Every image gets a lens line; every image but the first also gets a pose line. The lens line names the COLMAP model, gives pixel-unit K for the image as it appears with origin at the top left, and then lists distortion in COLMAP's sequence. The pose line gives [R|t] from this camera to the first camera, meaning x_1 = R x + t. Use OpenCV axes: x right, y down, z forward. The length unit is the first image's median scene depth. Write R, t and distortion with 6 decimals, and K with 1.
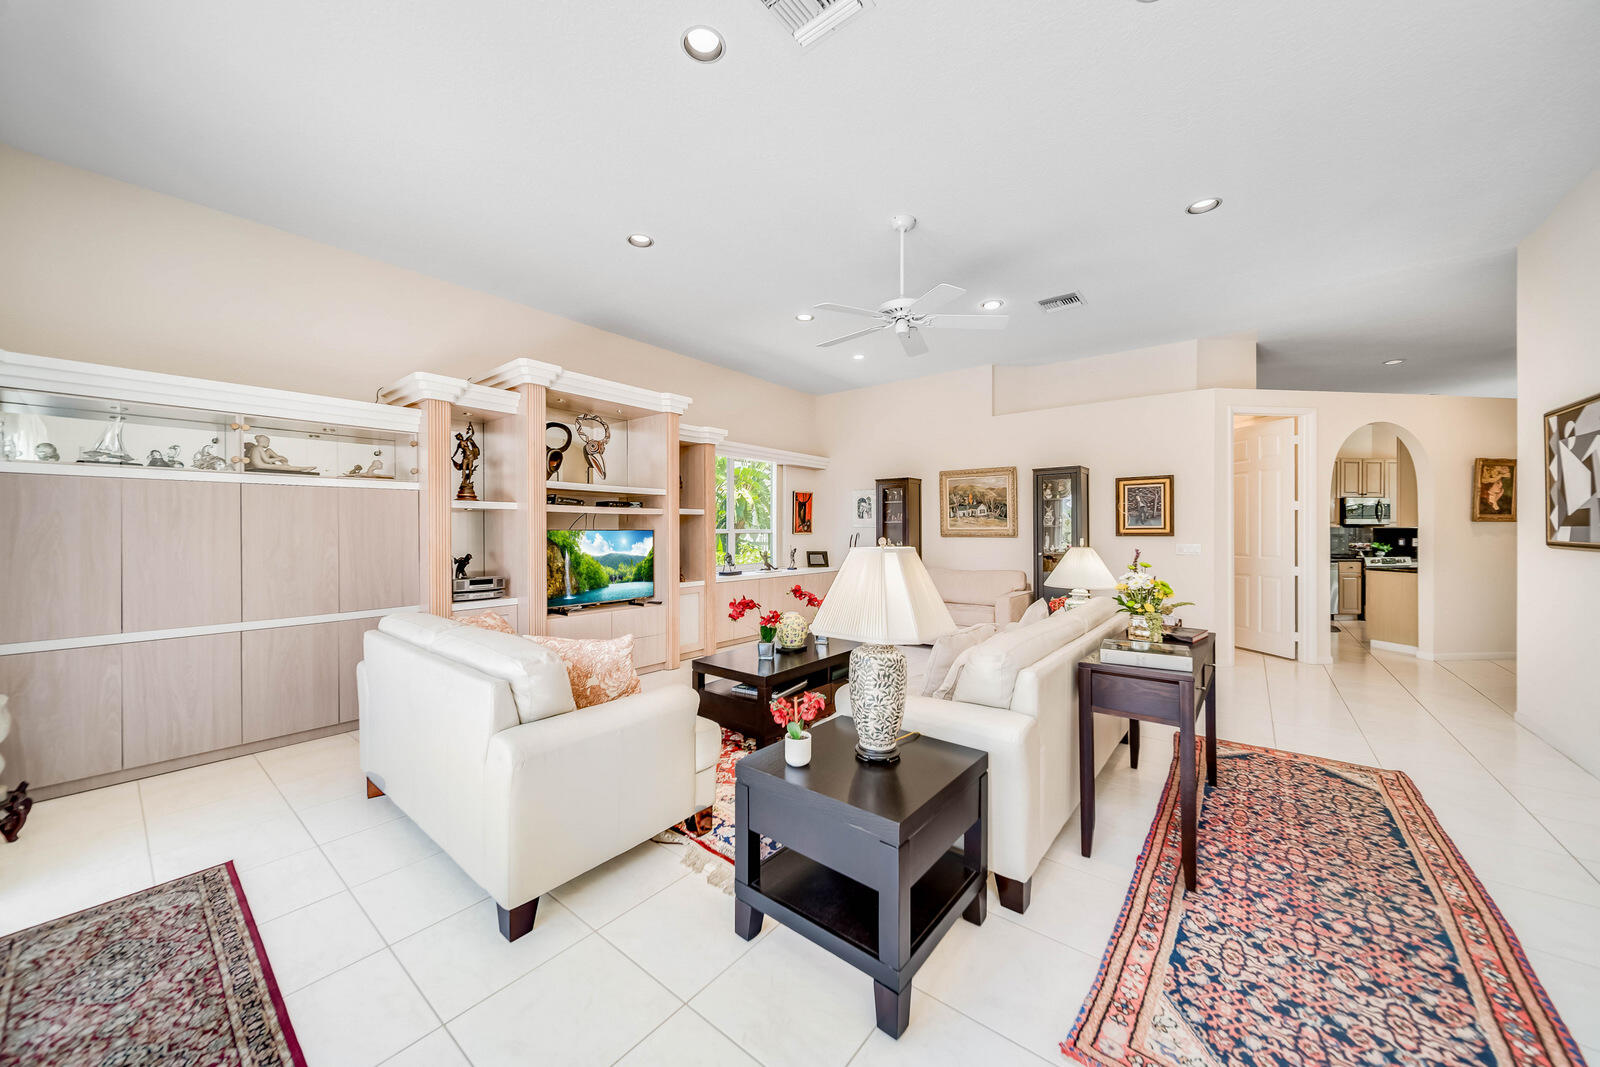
lens RADIAL K [[573.2, 0, 793.5], [0, 573.2, 529.6], [0, 0, 1]] dist [-0.000117, 0.000106]
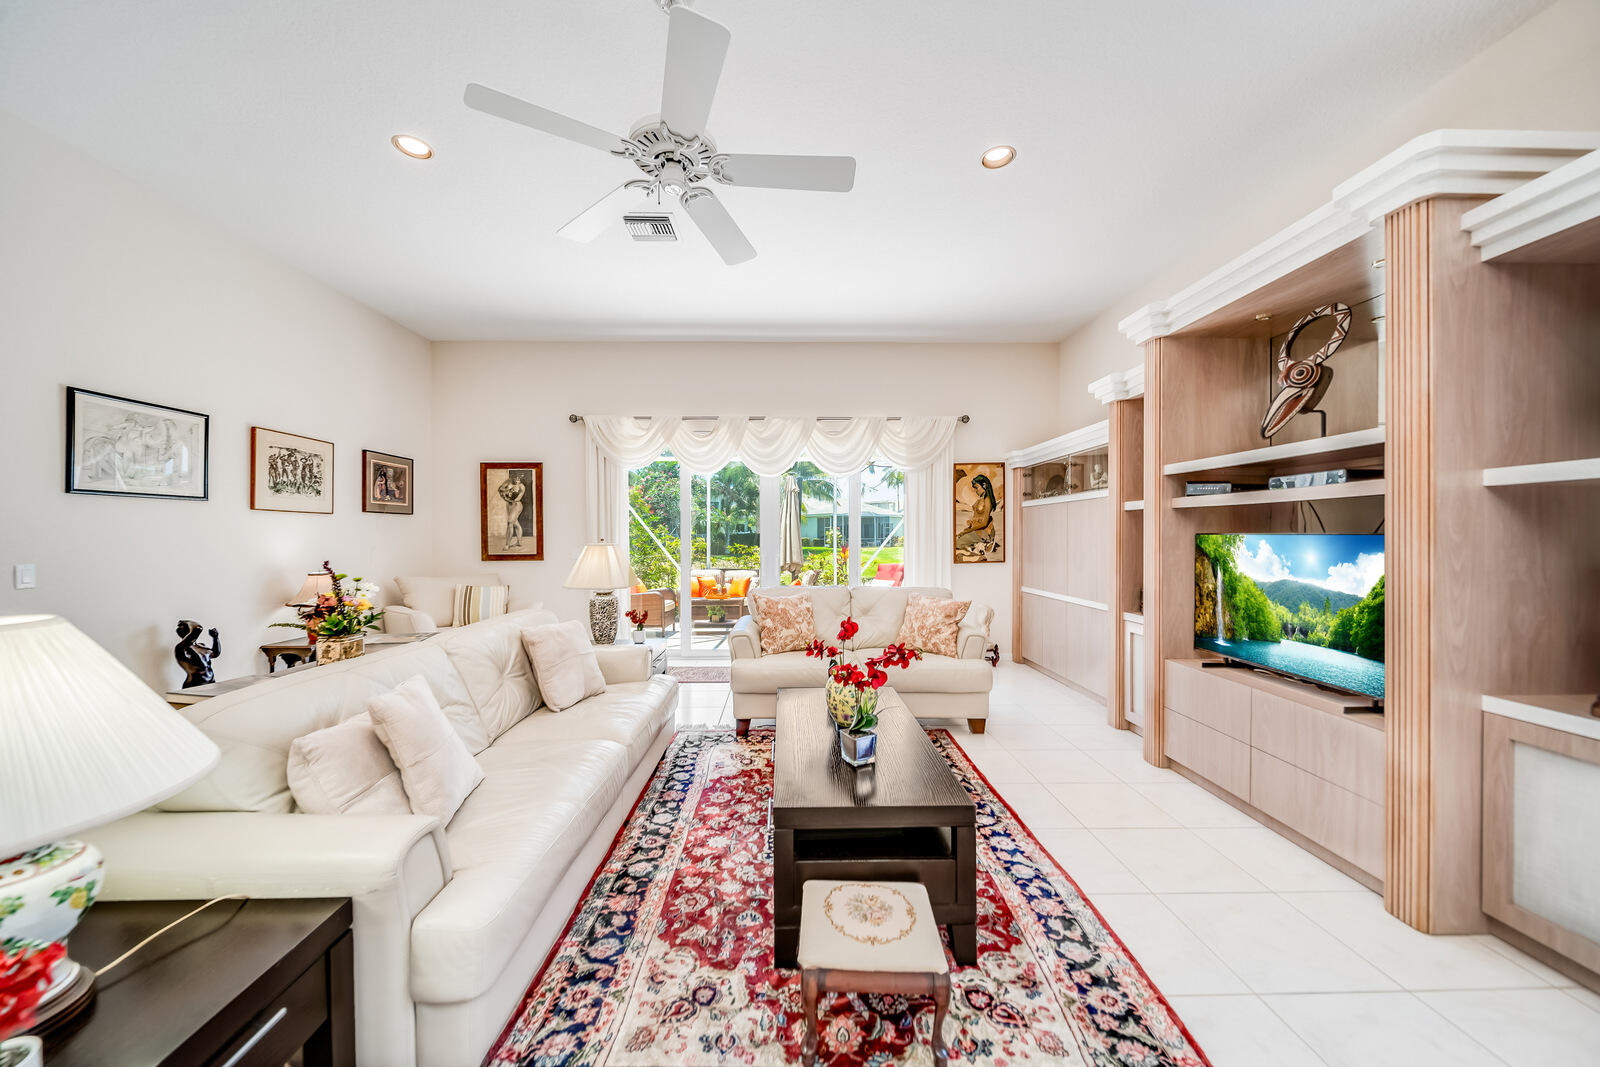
lens RADIAL K [[562.4, 0, 800.0], [0, 562.4, 533.5], [0, 0, 1]] dist [0.003126, 0.000105]
pose [[-0.766319, 0.002158, -0.642457, 0.331018], [0.003553, 0.999993, -0.000879, -0.000626], [0.642451, -0.002956, -0.766321, 1.096716]]
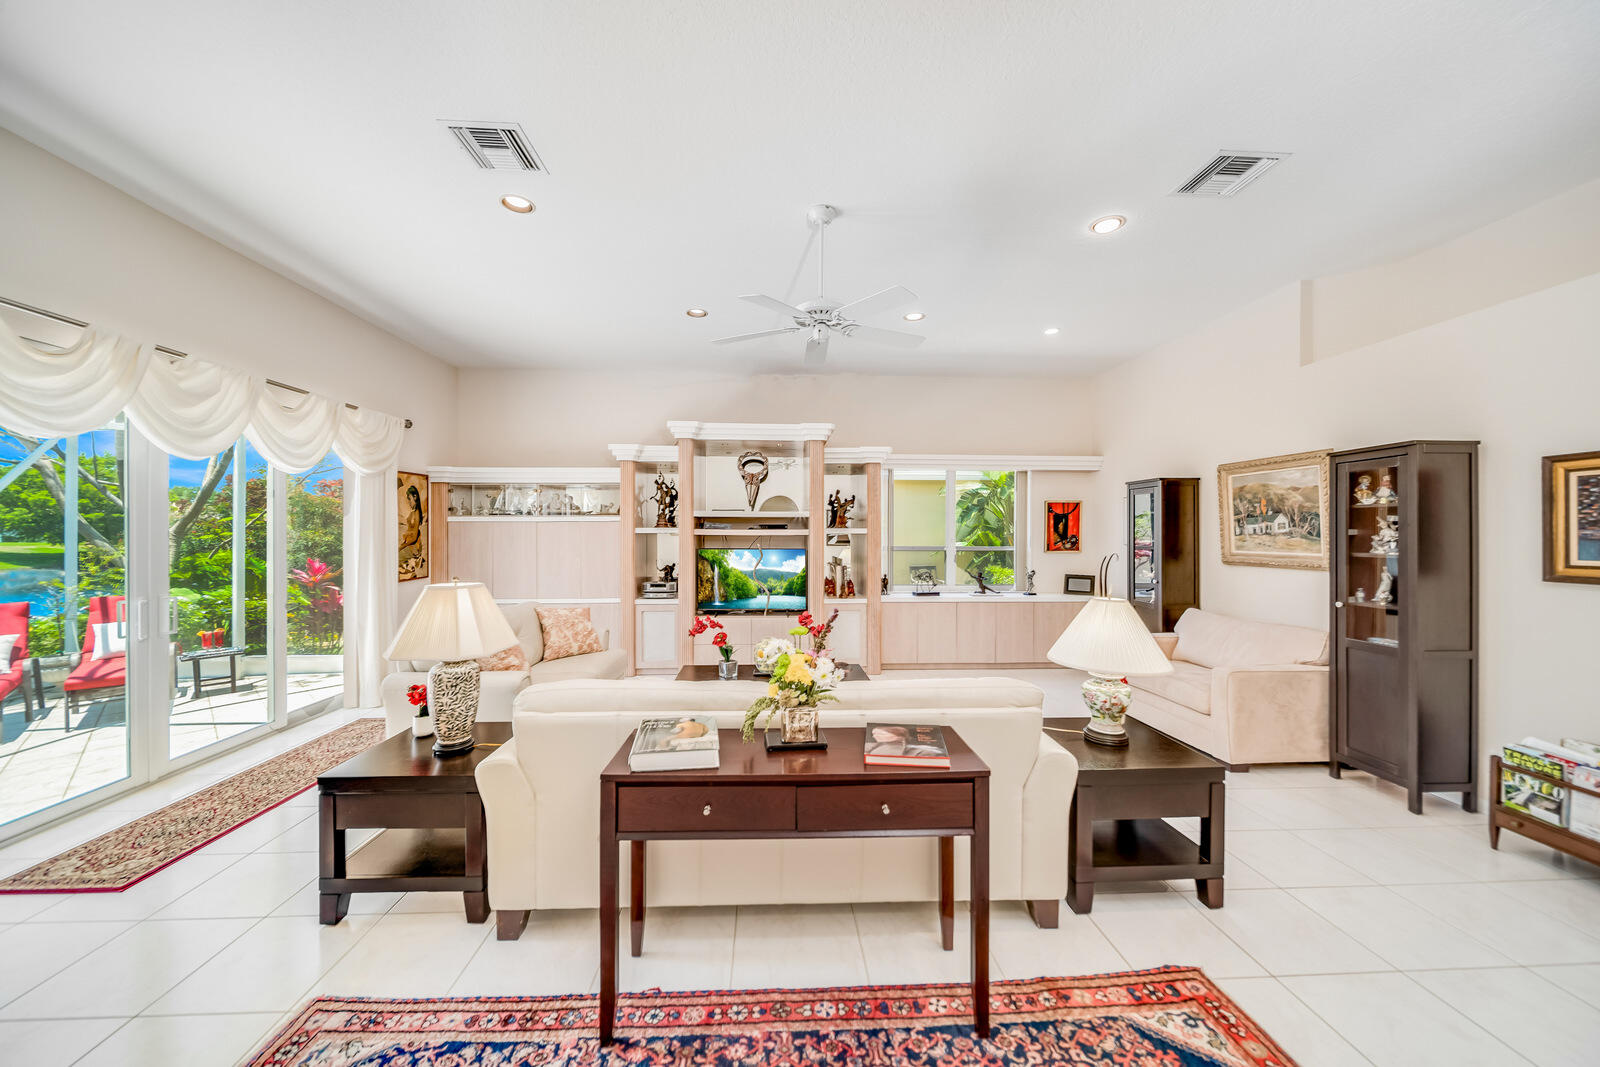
lens RADIAL K [[573.2, 0, 793.5], [0, 573.2, 529.6], [0, 0, 1]] dist [-0.000117, 0.000106]
pose [[0.655082, -0.002736, -0.755553, 0.612119], [-0.001979, 0.999984, -0.005337, -0.032351], [0.755556, 0.004991, 0.655066, 0.280982]]
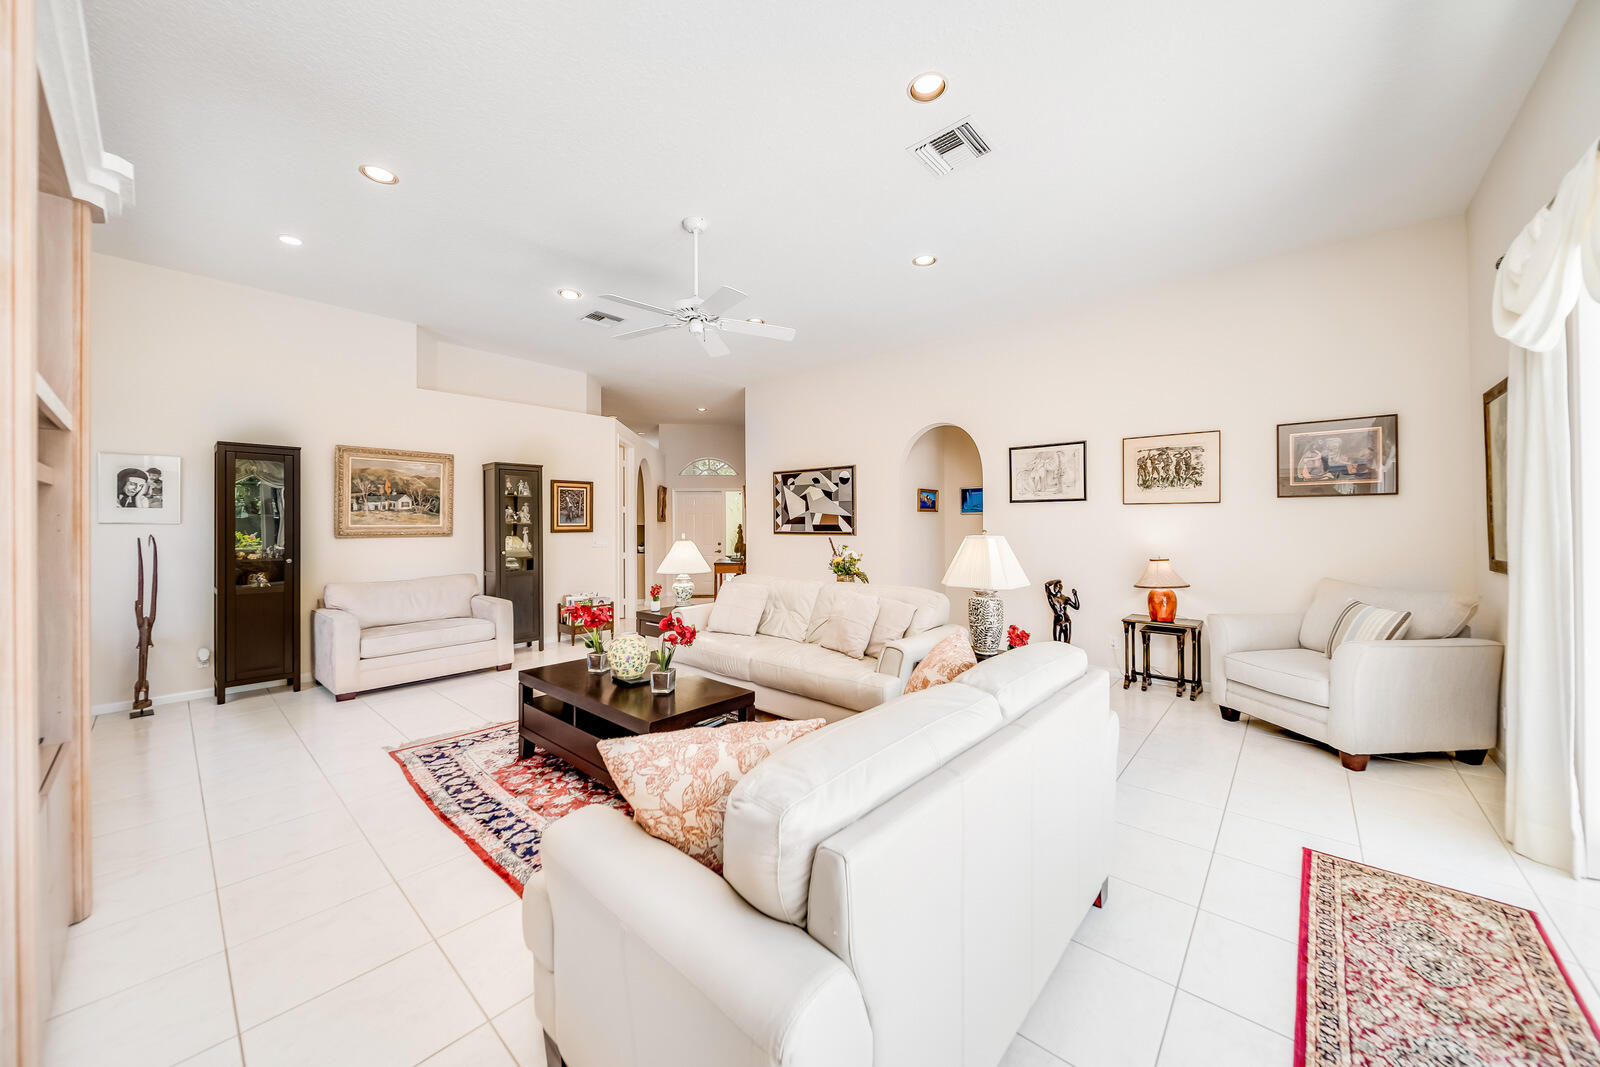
lens RADIAL K [[573.2, 0, 793.5], [0, 573.2, 529.6], [0, 0, 1]] dist [-0.000117, 0.000106]
pose [[0.065541, -0.006934, 0.997826, -0.584224], [0.002861, 0.999973, 0.006761, -0.000822], [-0.997846, 0.002411, 0.065559, 0.555097]]
